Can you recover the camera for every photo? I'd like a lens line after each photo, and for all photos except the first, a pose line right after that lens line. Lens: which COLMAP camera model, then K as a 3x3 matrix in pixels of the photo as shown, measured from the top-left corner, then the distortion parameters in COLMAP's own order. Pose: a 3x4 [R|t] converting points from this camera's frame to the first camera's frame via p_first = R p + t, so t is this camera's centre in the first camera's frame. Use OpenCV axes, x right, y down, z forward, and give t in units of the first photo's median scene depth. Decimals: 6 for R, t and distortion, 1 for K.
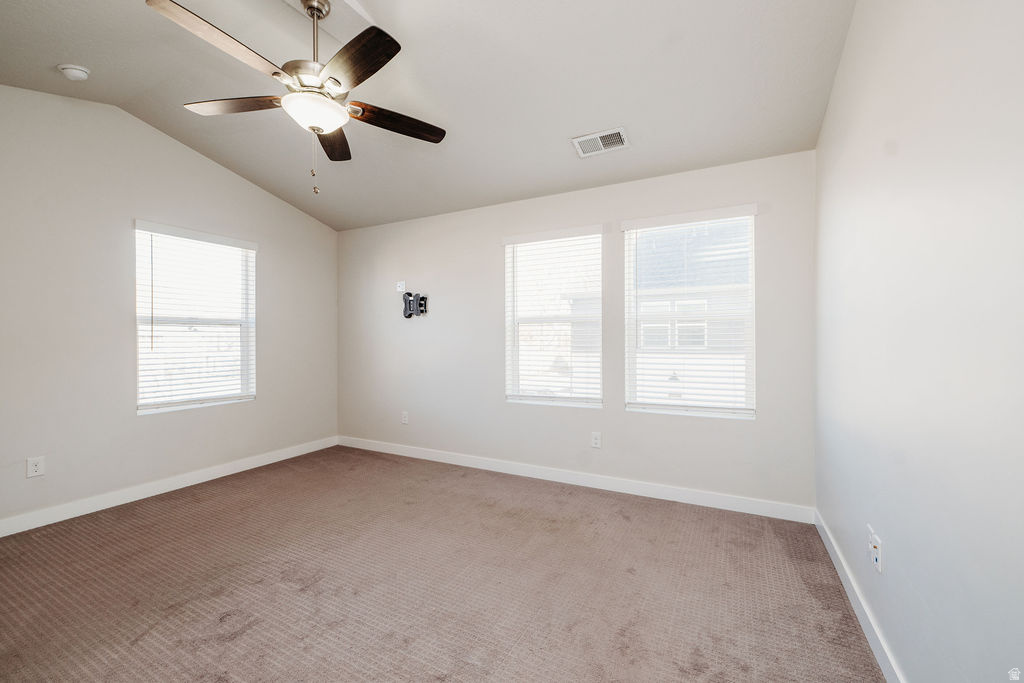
lens RADIAL K [[423.0, 0, 517.2], [0, 423.0, 339.1], [0, 0, 1]] dist [-0.000412, -0.000094]
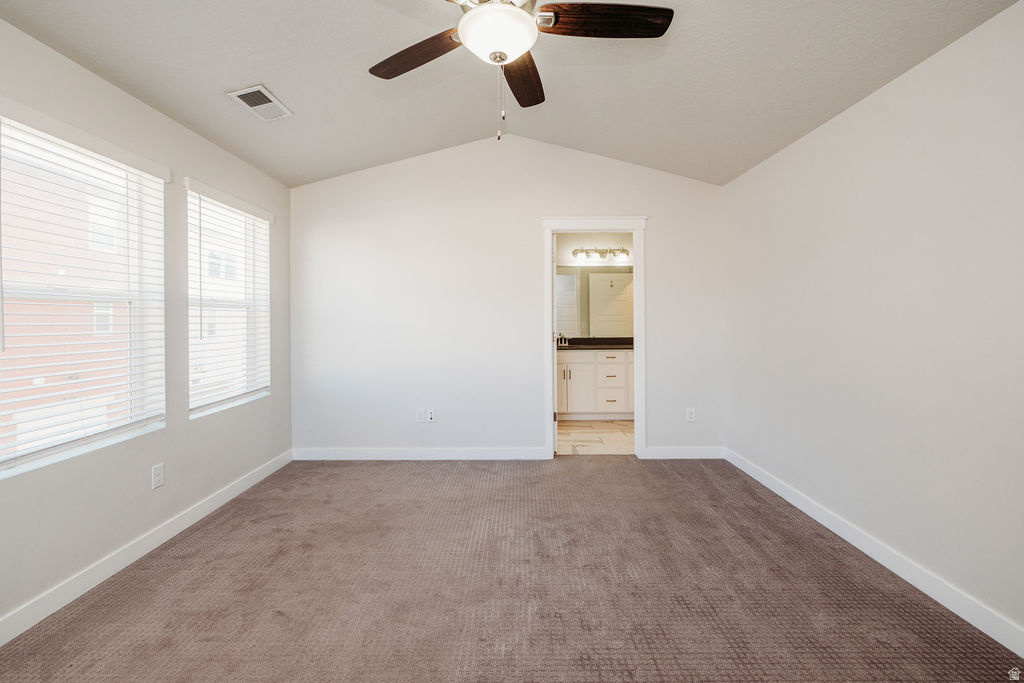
lens RADIAL K [[423.0, 0, 517.2], [0, 423.0, 339.1], [0, 0, 1]] dist [-0.000412, -0.000094]
pose [[-0.456157, -0.035304, 0.889199, -0.818909], [0.001889, 0.999172, 0.040640, -0.014459], [-0.889897, 0.020218, -0.455712, 0.930154]]
